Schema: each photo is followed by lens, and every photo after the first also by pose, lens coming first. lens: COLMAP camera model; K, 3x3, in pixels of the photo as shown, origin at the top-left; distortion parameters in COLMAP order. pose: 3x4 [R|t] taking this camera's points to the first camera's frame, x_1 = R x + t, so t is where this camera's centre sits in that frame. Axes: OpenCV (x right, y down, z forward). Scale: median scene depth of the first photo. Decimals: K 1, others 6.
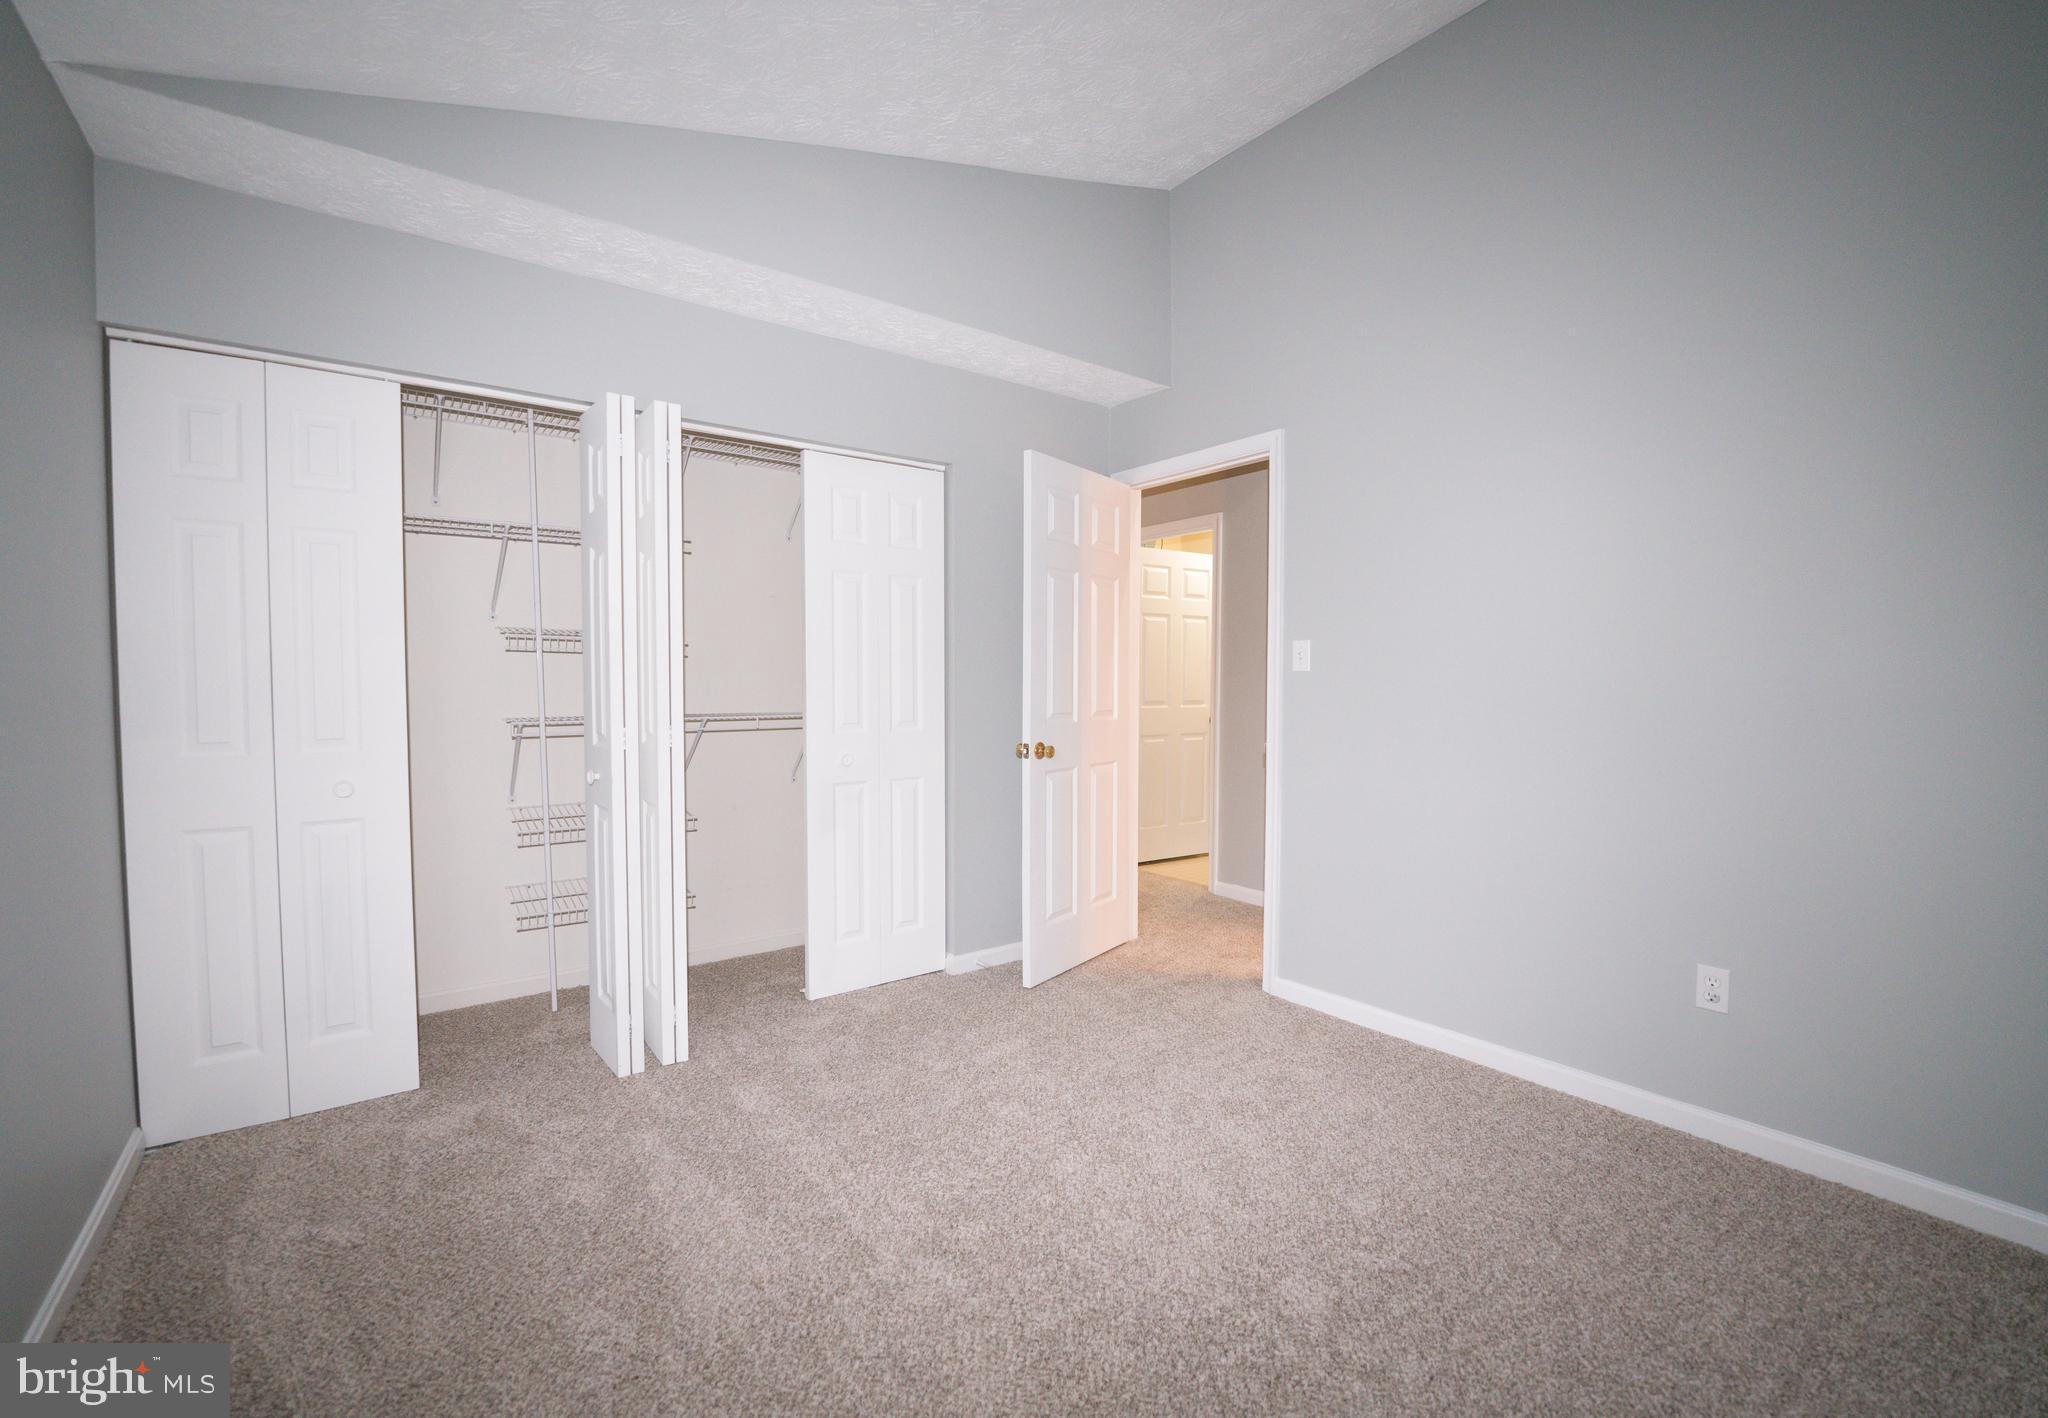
lens RADIAL K [[842.2, 0, 982.8], [0, 842.2, 702.0], [0, 0, 1]] dist [-0.049101, 0.008350]
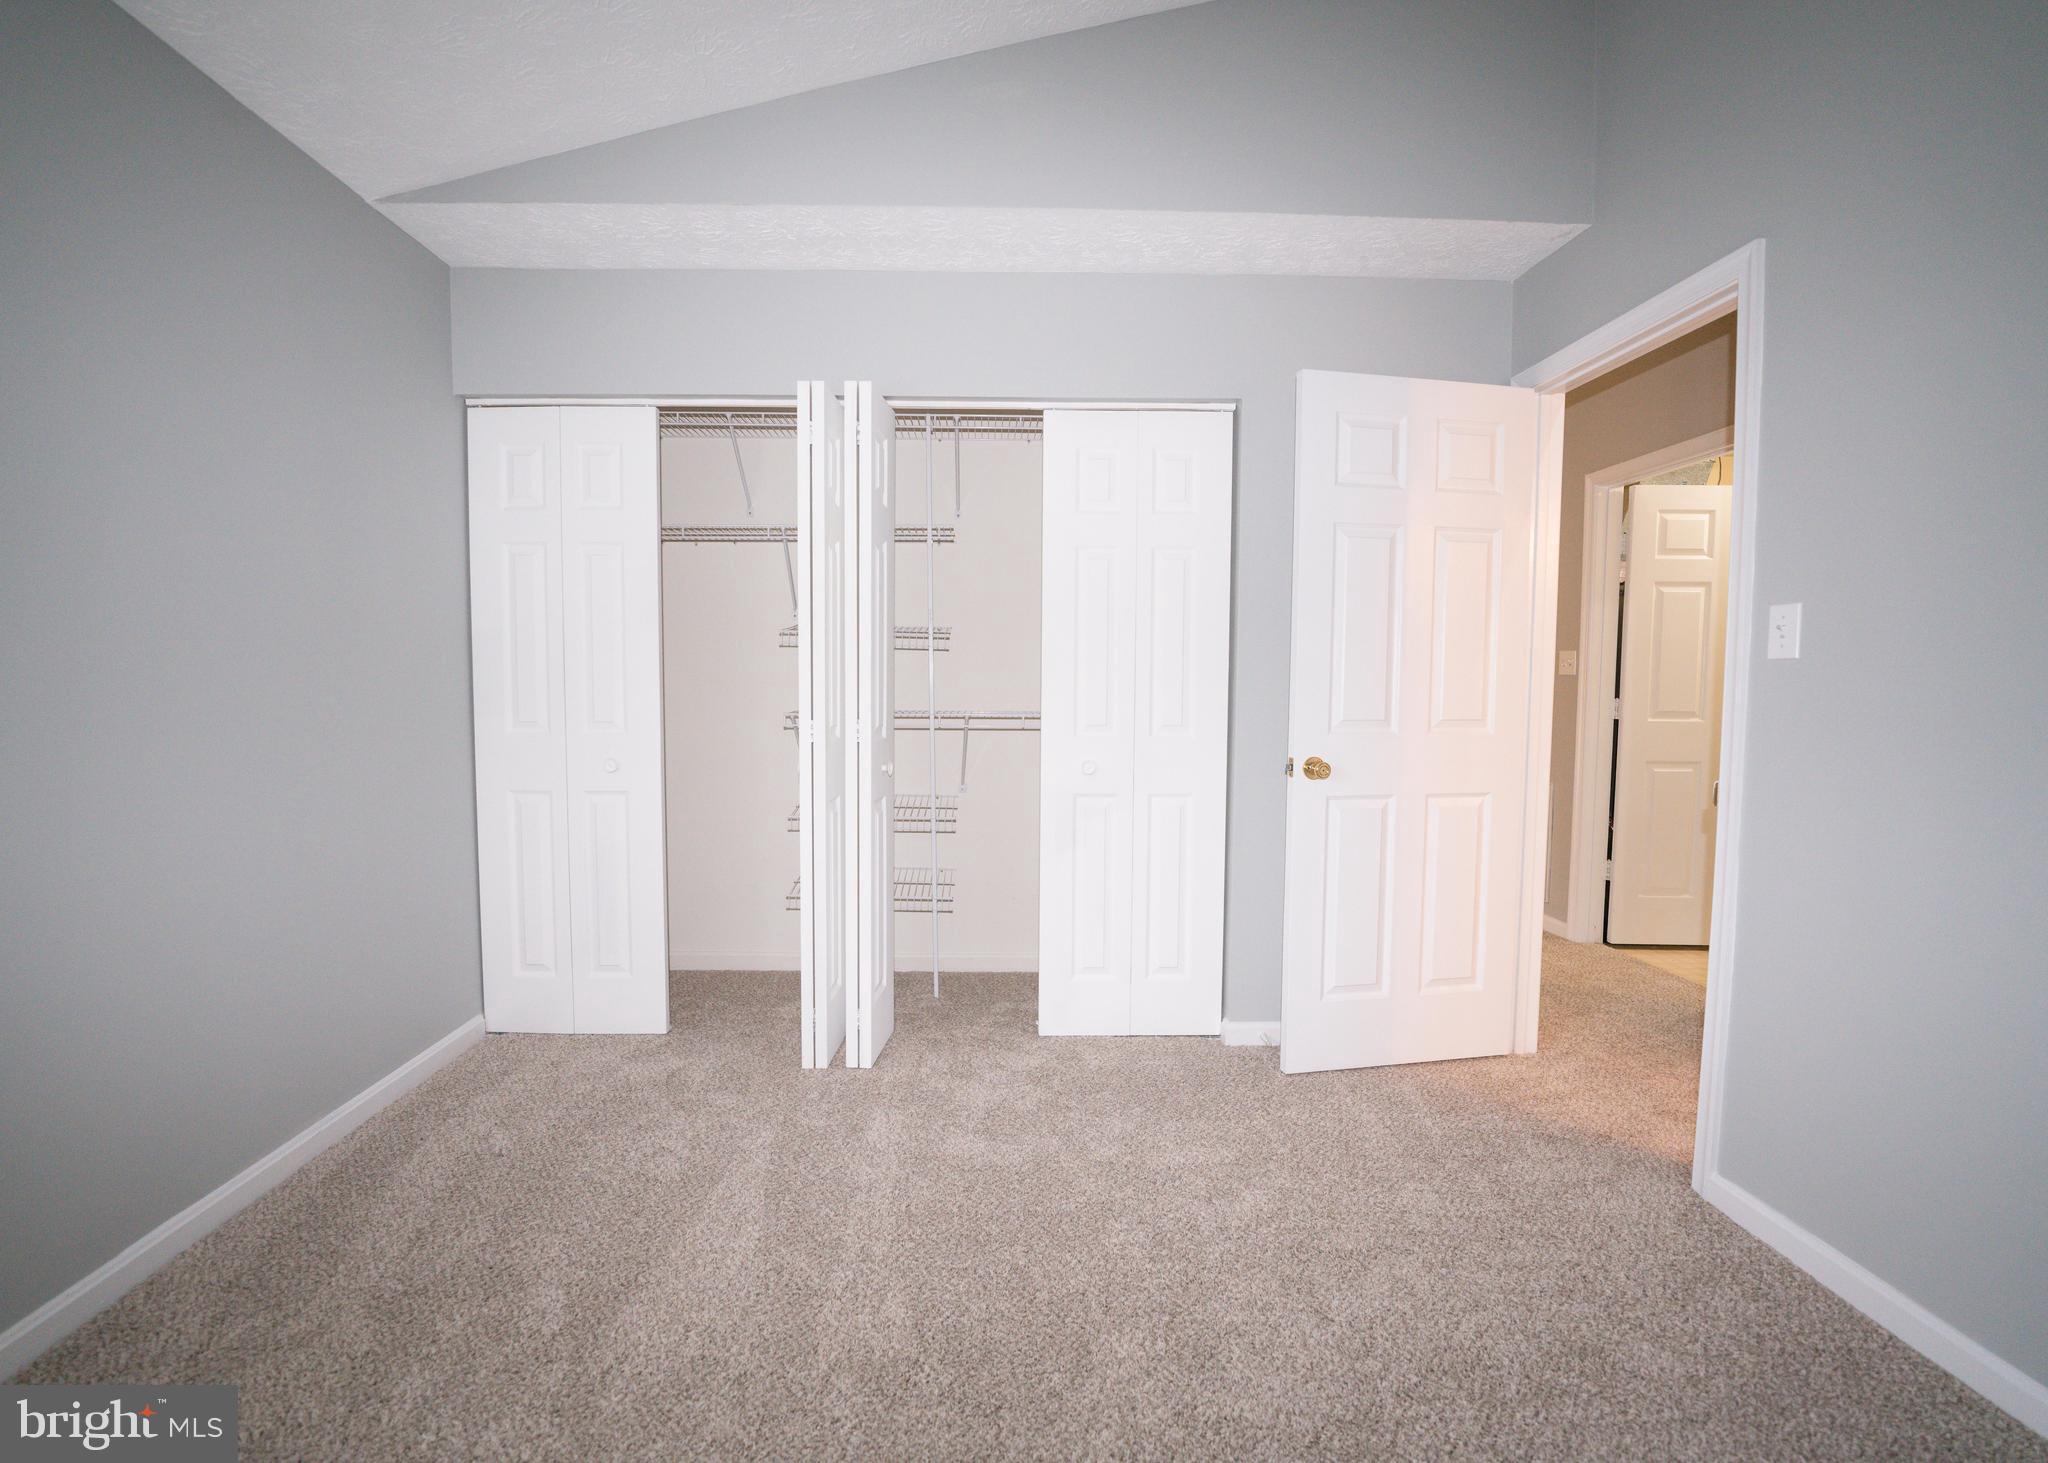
lens RADIAL K [[880.8, 0, 990.4], [0, 880.8, 731.1], [0, 0, 1]] dist [-0.032794, 0.001071]
pose [[0.820302, 0.039920, -0.570536, 0.303992], [-0.020137, 0.998958, 0.040945, -0.005013], [0.571576, -0.022099, 0.820251, 0.233951]]
